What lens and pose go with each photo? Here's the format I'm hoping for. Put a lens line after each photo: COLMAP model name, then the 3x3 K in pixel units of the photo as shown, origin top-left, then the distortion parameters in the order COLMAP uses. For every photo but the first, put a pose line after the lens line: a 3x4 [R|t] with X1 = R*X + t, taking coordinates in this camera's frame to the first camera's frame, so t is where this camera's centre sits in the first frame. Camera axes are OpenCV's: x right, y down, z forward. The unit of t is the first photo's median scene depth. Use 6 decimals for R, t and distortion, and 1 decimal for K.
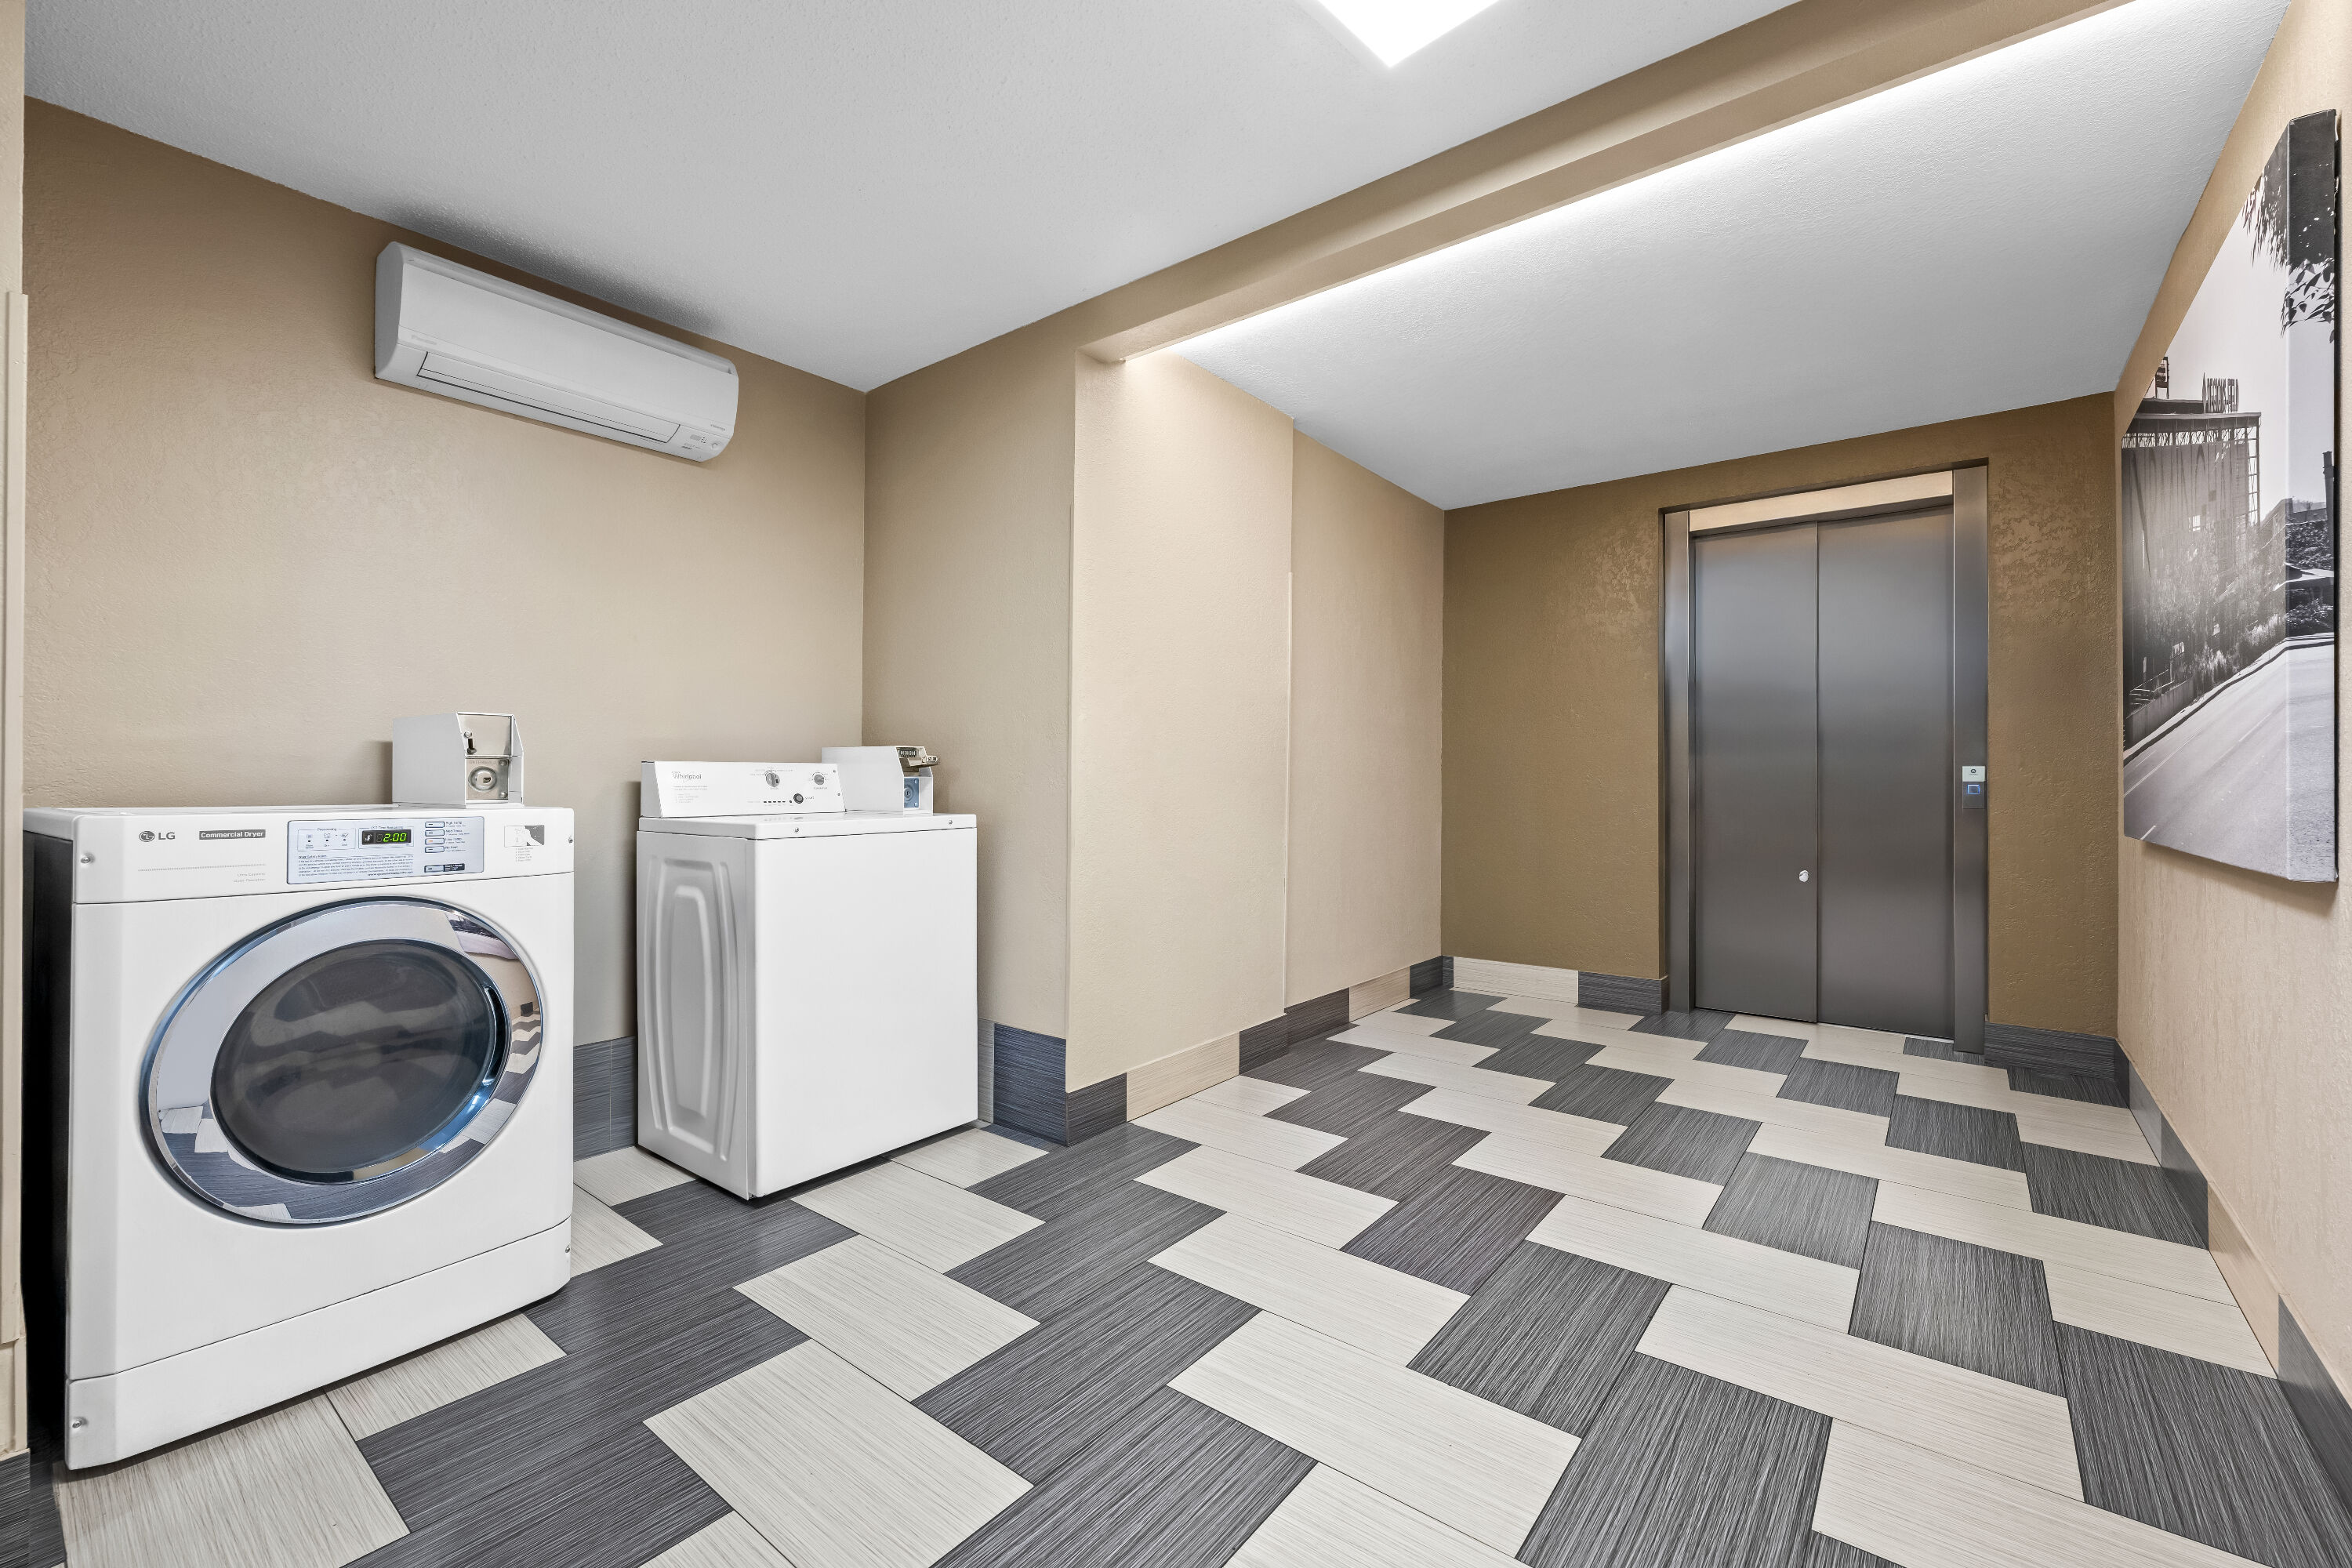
lens RADIAL K [[993.7, 0, 1176.0], [0, 993.7, 784.0], [0, 0, 1]] dist [0.000841, 0.000000]
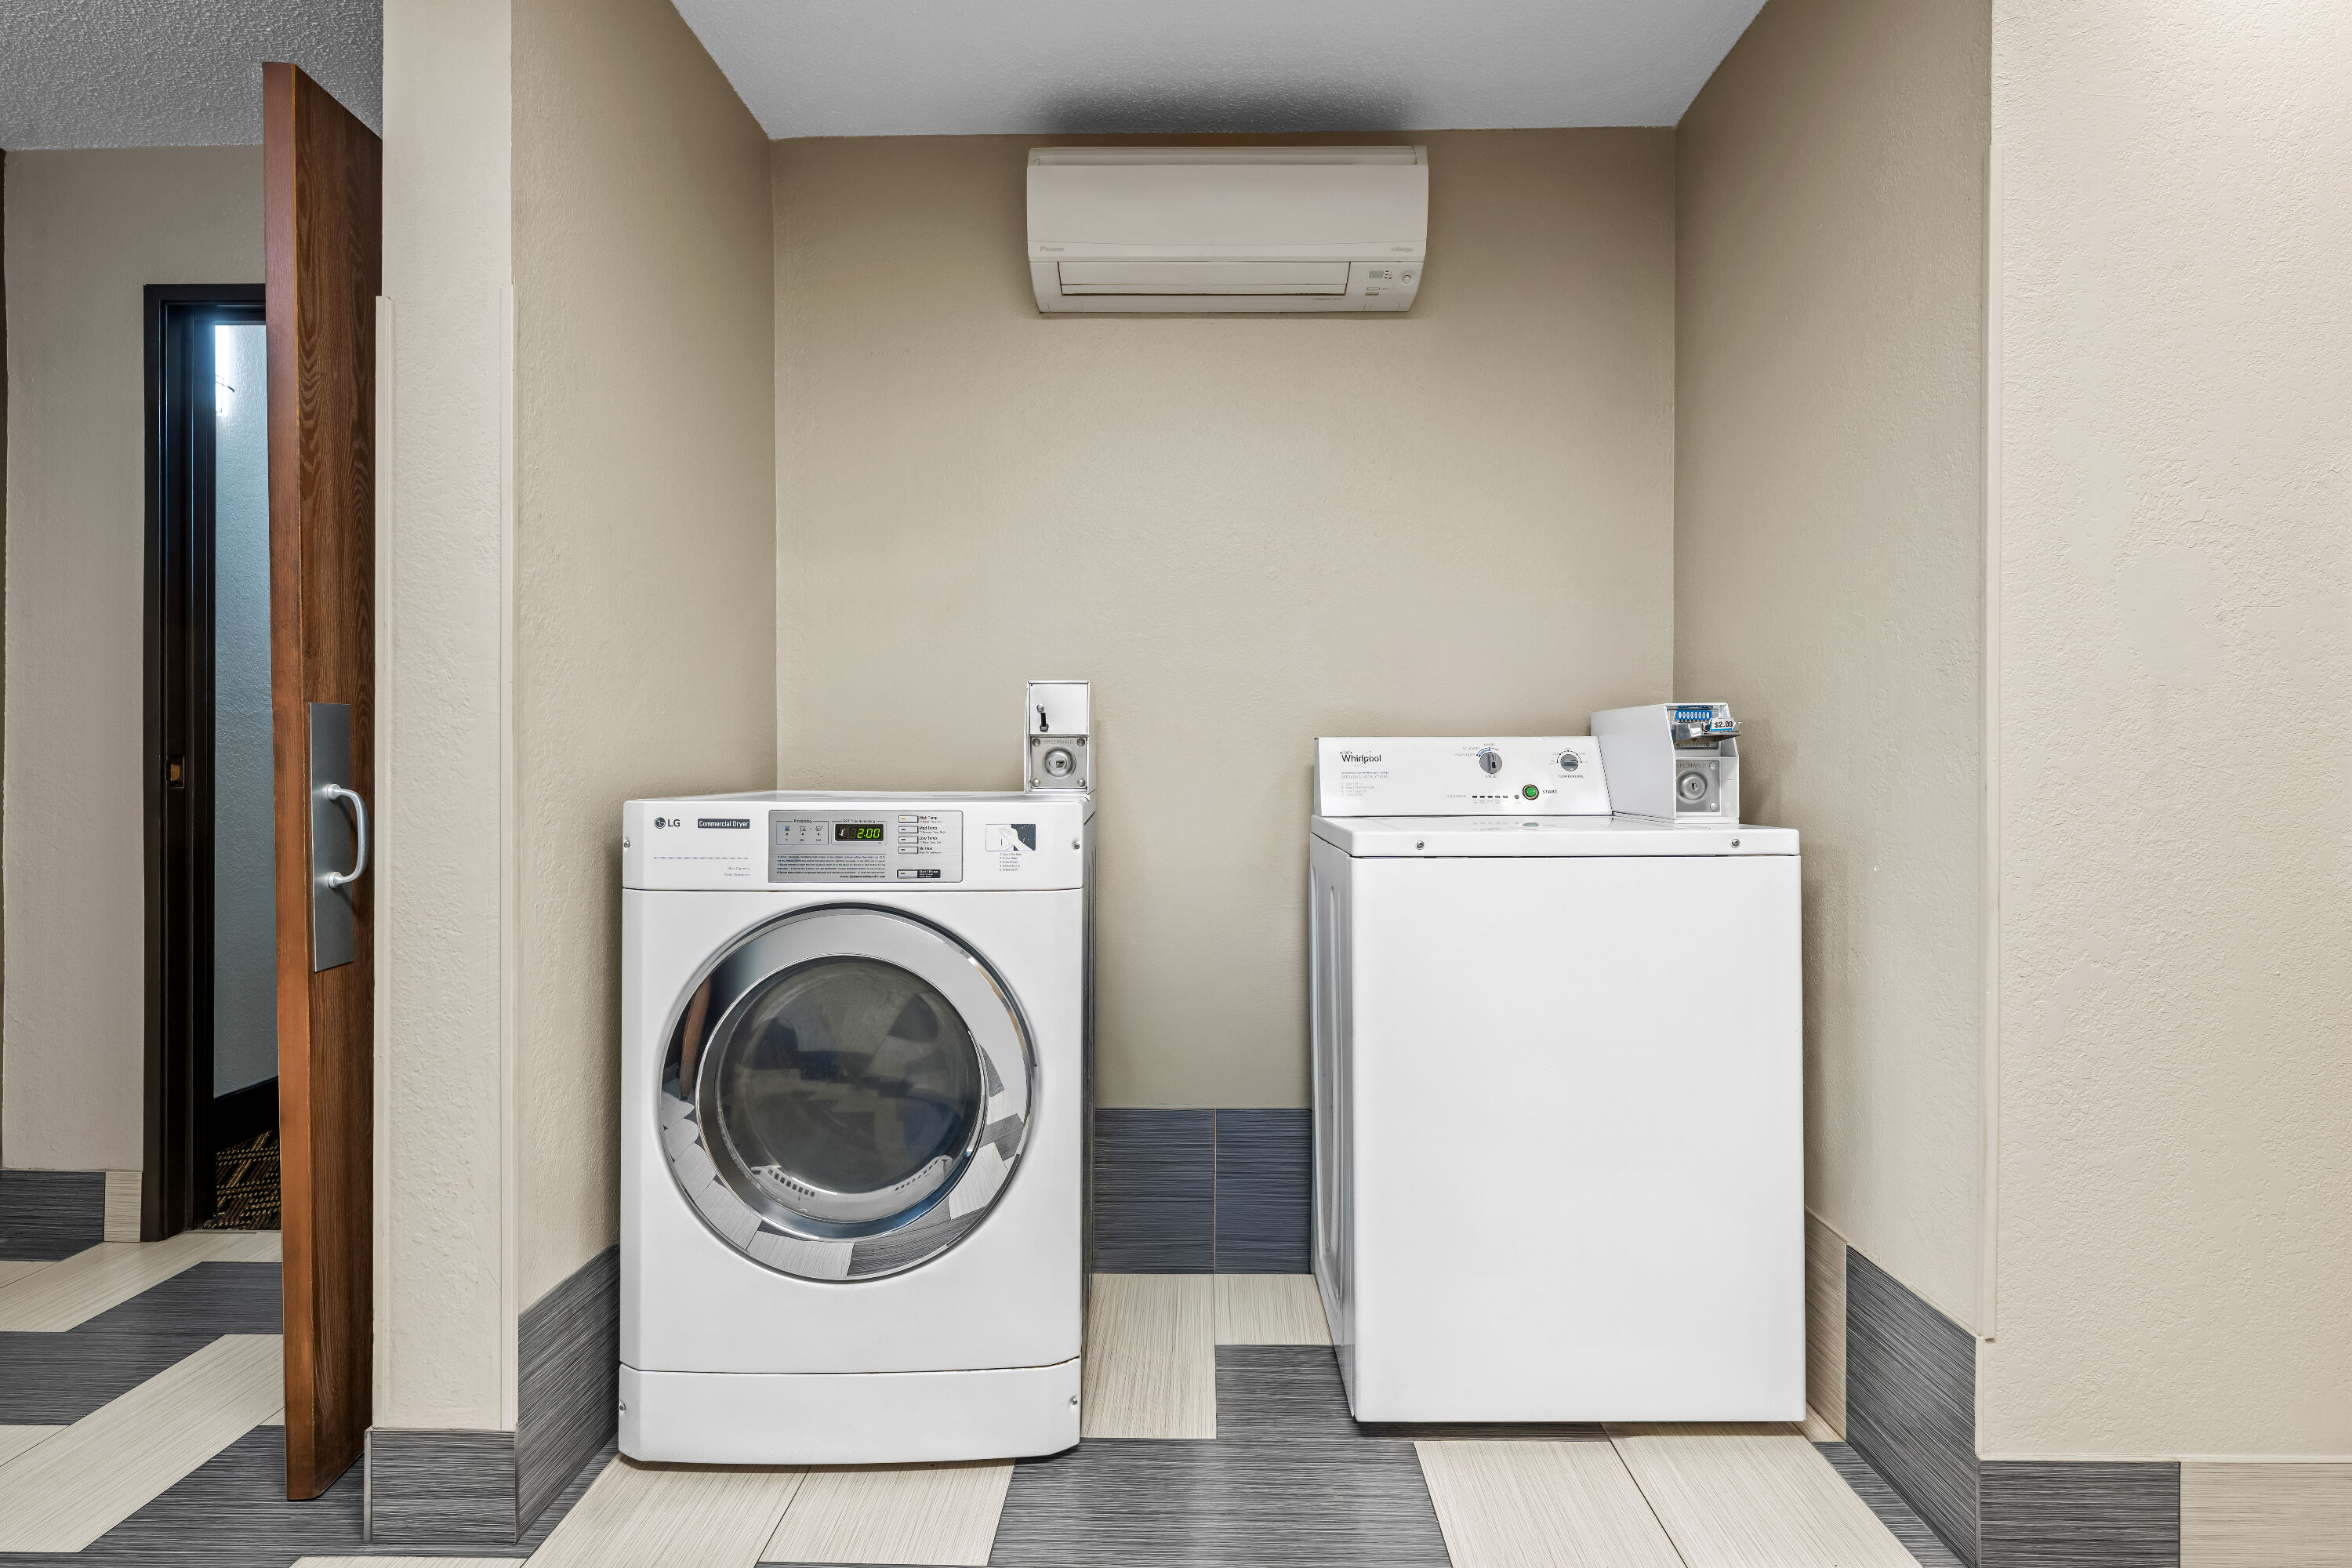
lens RADIAL K [[1203.1, 0, 1173.6], [0, 1203.1, 760.7], [0, 0, 1]] dist [0.000921, 0.000610]
pose [[0.601611, -0.003792, -0.798780, 0.107750], [-0.001353, 0.999982, -0.005766, -0.000872], [0.798788, 0.004549, 0.601595, 0.380540]]
